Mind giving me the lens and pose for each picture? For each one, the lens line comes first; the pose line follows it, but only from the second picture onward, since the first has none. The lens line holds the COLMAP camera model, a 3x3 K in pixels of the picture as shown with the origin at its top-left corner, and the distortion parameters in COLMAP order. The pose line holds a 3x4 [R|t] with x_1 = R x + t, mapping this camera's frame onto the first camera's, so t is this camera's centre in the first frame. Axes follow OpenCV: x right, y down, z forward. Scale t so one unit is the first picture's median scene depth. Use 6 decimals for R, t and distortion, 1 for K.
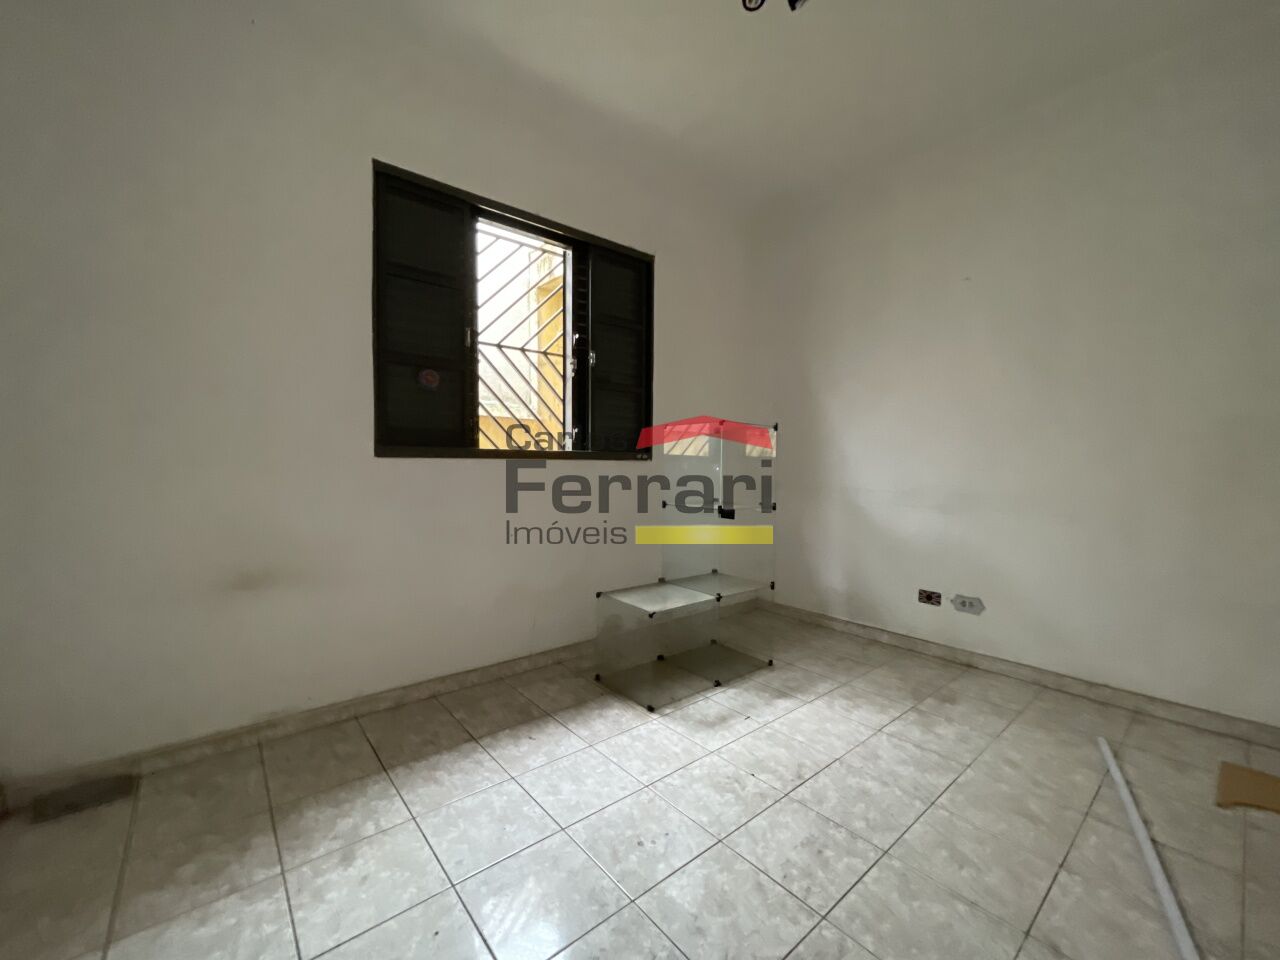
lens RADIAL K [[517.7, 0, 635.9], [0, 517.7, 476.0], [0, 0, 1]] dist [-0.002622, 0.001144]
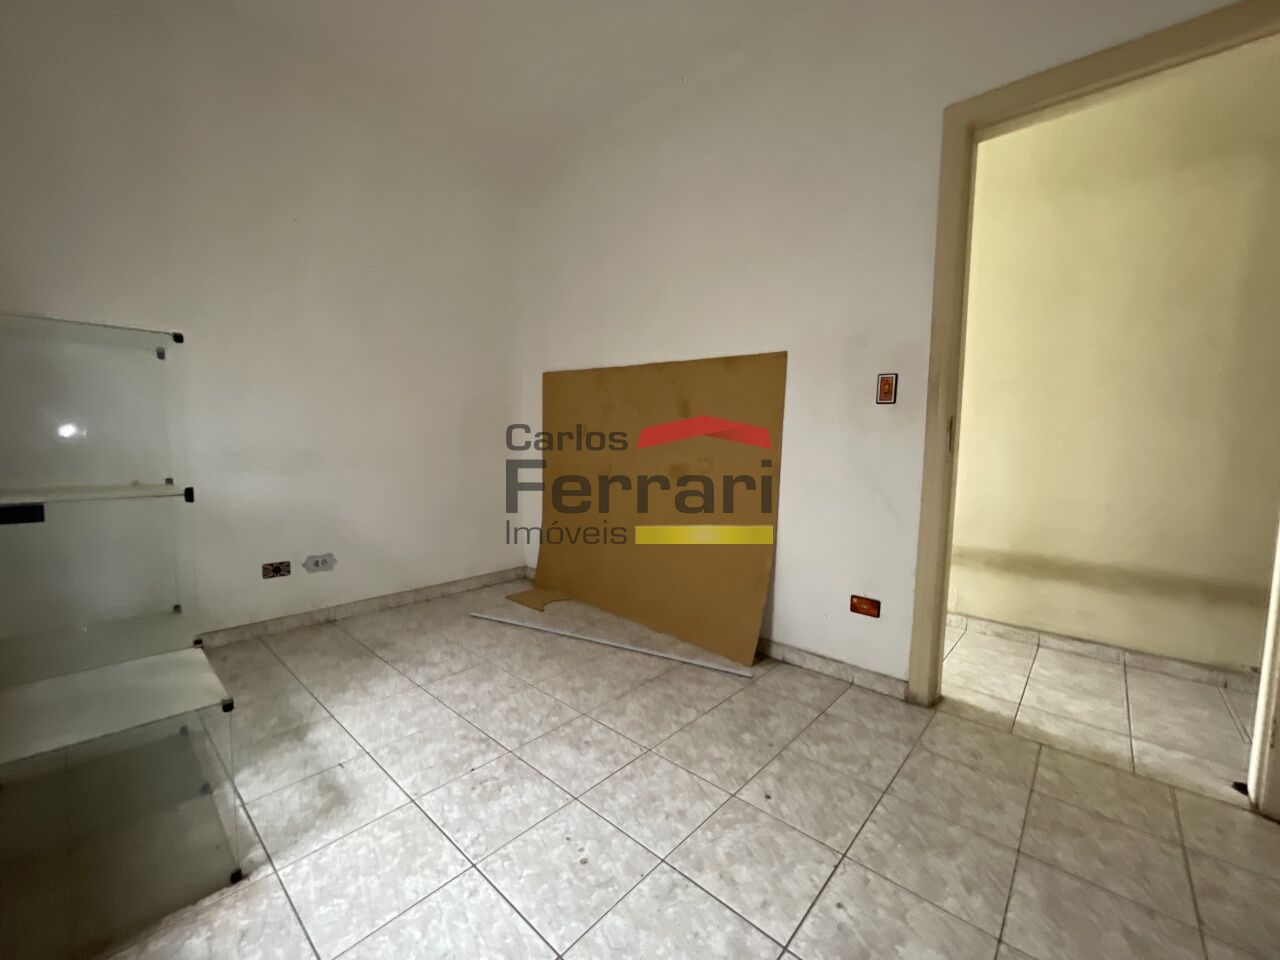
lens RADIAL K [[517.7, 0, 636.1], [0, 517.7, 477.8], [0, 0, 1]] dist [-0.002622, 0.001144]
pose [[-0.141000, -0.088787, 0.986020, -0.577434], [-0.001064, 0.995983, 0.089532, -0.009219], [-0.990009, 0.011575, -0.140528, 0.735666]]
